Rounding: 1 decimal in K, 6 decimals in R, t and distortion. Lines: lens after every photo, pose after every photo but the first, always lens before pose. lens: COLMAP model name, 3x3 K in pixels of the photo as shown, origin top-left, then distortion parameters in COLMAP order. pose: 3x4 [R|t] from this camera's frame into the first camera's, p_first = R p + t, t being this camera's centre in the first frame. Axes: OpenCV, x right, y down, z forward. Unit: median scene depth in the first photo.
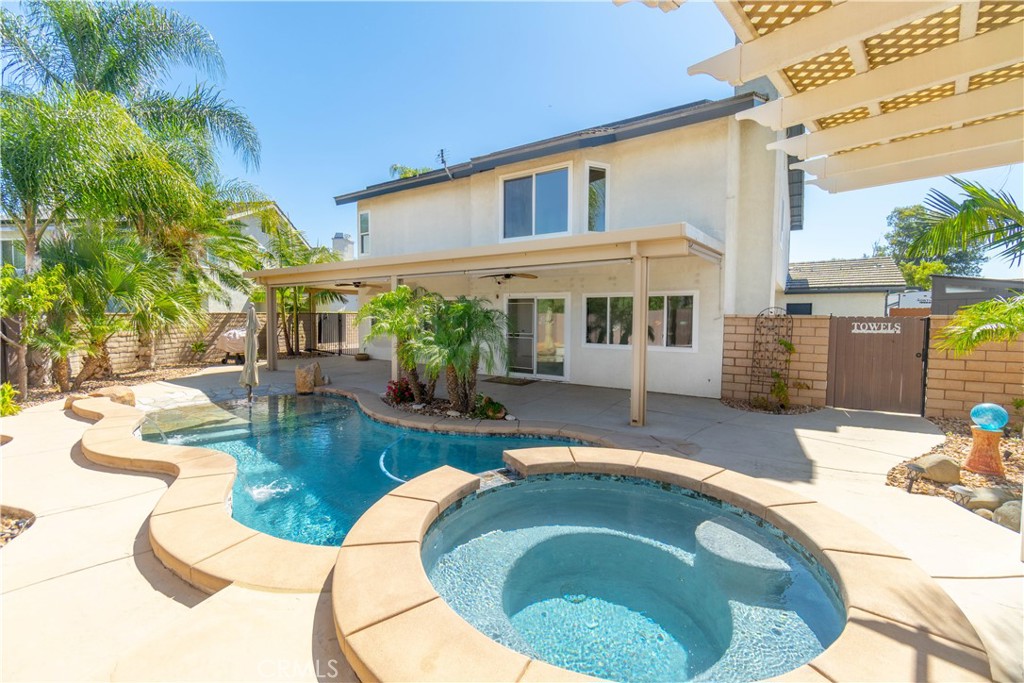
lens RADIAL K [[445.8, 0, 511.9], [0, 445.8, 338.7], [0, 0, 1]] dist [0.001437, 0.000137]
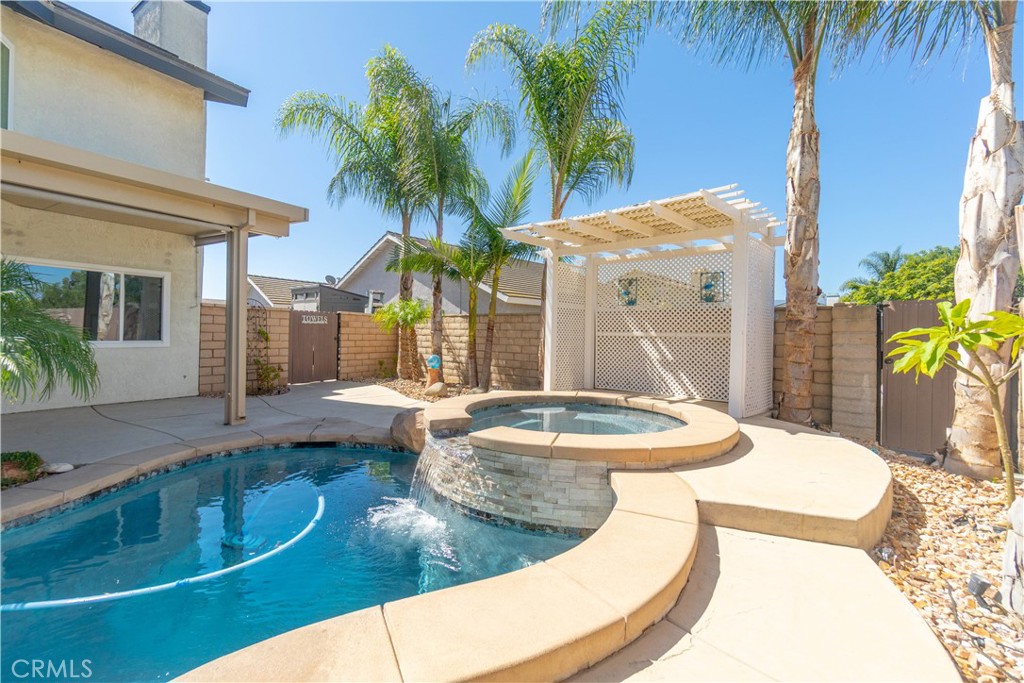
lens RADIAL K [[445.8, 0, 512.1], [0, 445.8, 336.1], [0, 0, 1]] dist [0.001437, 0.000137]
pose [[-0.034199, -0.010810, 0.999357, -0.472569], [0.034615, 0.999329, 0.011994, 0.025752], [-0.998815, 0.035002, -0.033802, 0.394543]]
